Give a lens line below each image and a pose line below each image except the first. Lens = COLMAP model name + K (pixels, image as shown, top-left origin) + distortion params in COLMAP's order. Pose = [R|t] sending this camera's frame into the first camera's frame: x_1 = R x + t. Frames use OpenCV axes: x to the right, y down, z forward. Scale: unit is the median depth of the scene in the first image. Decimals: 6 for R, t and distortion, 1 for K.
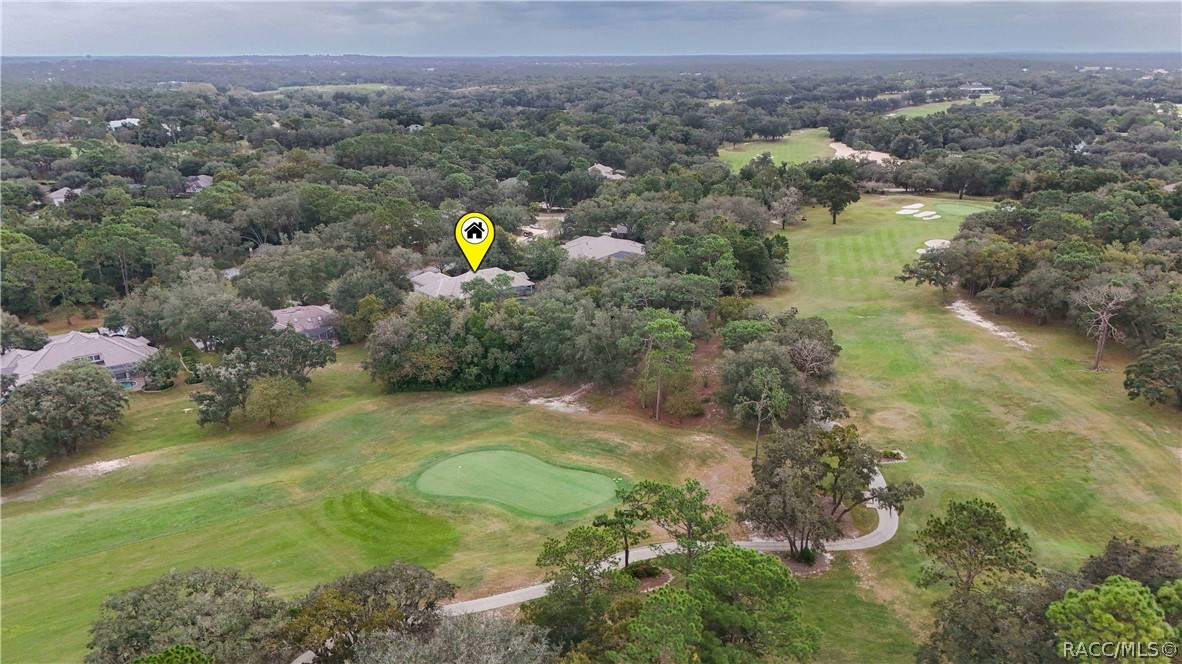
lens RADIAL K [[862.4, 0, 589.7], [0, 862.4, 343.8], [0, 0, 1]] dist [0.071448, -0.074925]
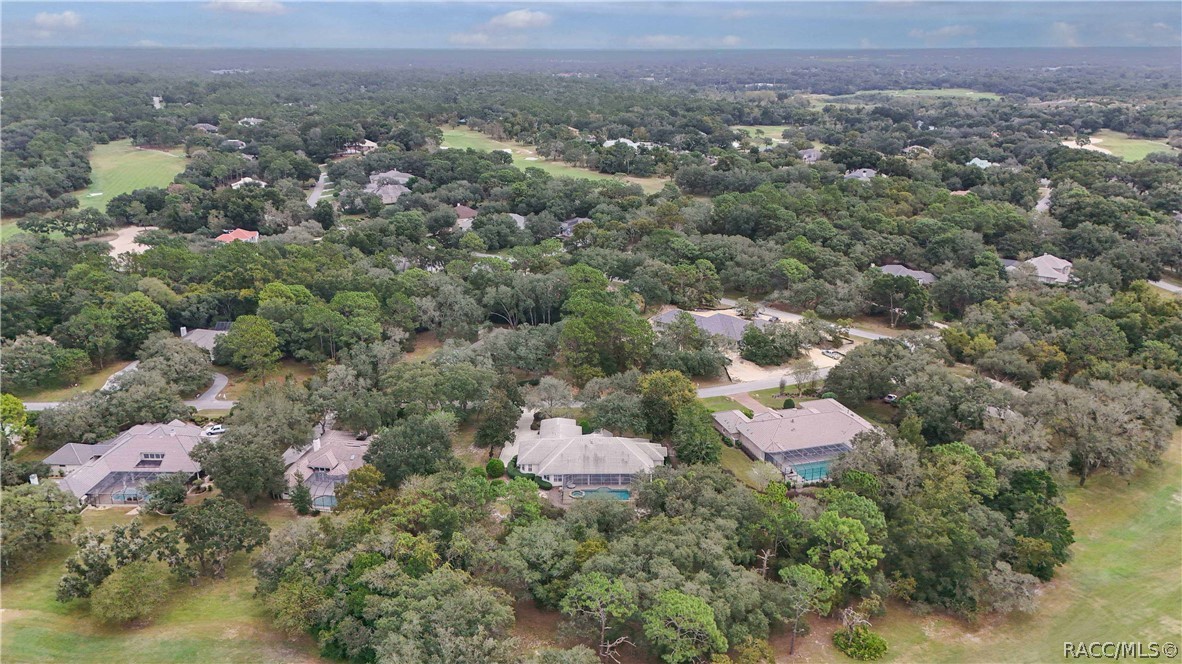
lens RADIAL K [[870.3, 0, 588.8], [0, 870.3, 329.1], [0, 0, 1]] dist [0.080779, -0.079090]
pose [[0.787506, 0.194560, -0.584791, 0.283820], [-0.200260, 0.978155, 0.055753, -0.205368], [0.582864, 0.073204, 0.809266, 0.327824]]
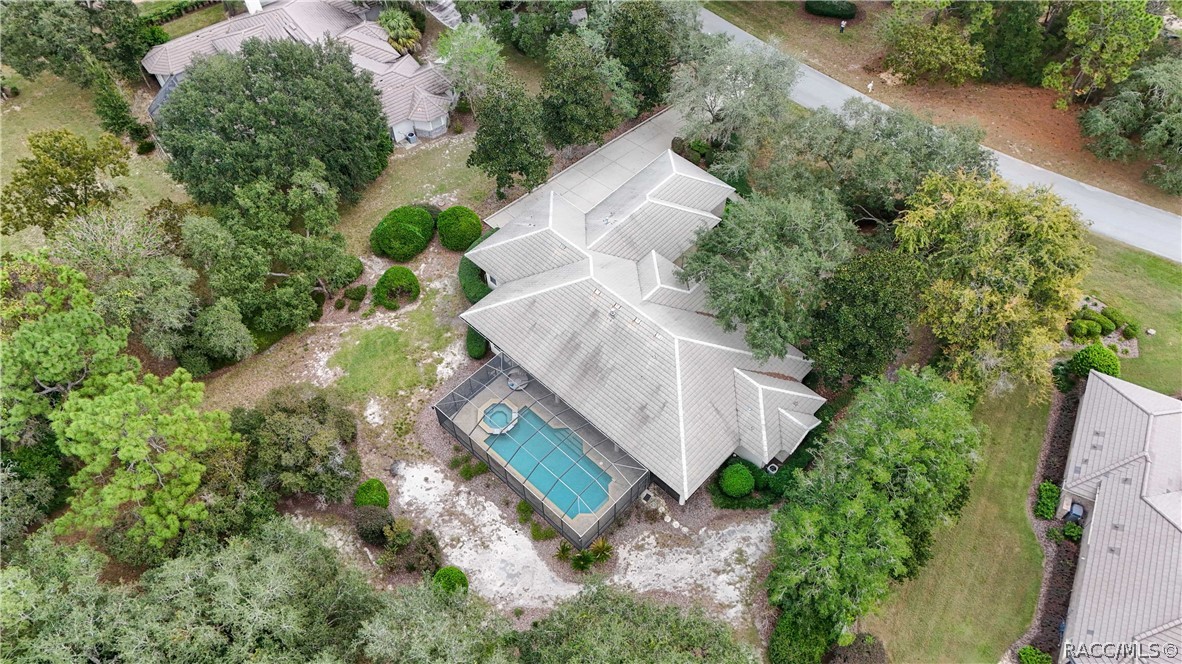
lens RADIAL K [[870.3, 0, 588.8], [0, 870.3, 329.1], [0, 0, 1]] dist [0.080779, -0.079090]
pose [[0.131187, 0.797169, -0.589331, 0.040942], [-0.300444, 0.598481, 0.742667, -0.261248], [0.944735, 0.079633, 0.318017, 0.825123]]
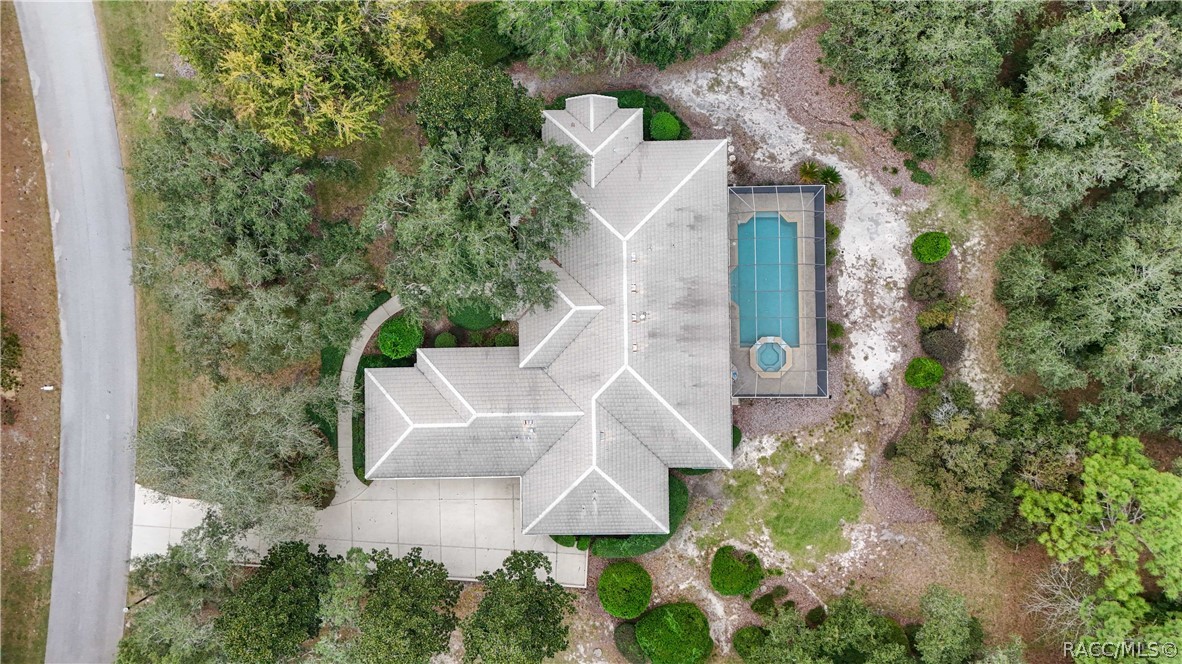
lens RADIAL K [[870.3, 0, 588.8], [0, 870.3, 329.1], [0, 0, 1]] dist [0.080779, -0.079090]
pose [[0.617238, -0.786770, 0.003233, -0.125613], [0.259230, 0.207247, 0.943318, -0.297907], [-0.742844, -0.581414, 0.331875, 0.844882]]
